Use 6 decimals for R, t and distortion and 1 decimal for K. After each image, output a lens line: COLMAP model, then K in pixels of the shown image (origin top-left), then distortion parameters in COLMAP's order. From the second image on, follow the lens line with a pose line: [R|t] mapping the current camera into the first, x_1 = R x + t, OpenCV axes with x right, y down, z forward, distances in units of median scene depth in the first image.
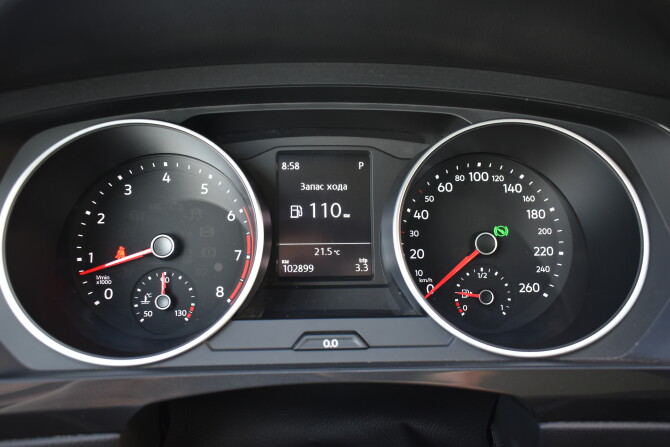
lens RADIAL K [[634.2, 0, 336.1], [0, 634.2, 225.0], [0, 0, 1]] dist [-0.021482, 0.000000]
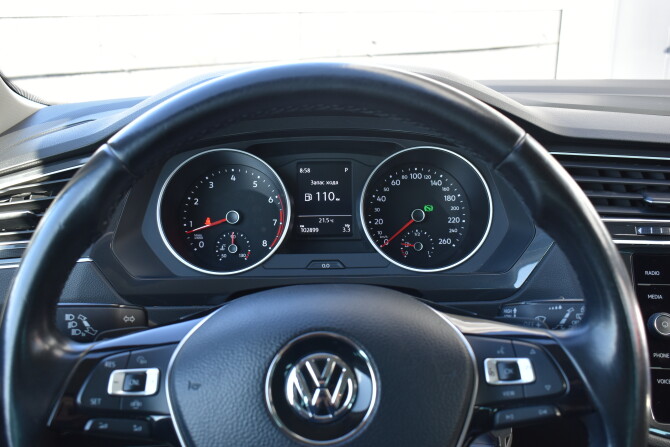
lens RADIAL K [[690.9, 0, 334.0], [0, 690.9, 221.9], [0, 0, 1]] dist [-0.020869, 0.000000]
pose [[0.999436, -0.002413, -0.033480, 0.070050], [0.002831, 0.999919, 0.012447, 0.023002], [0.033447, -0.012535, 0.999362, -0.880453]]
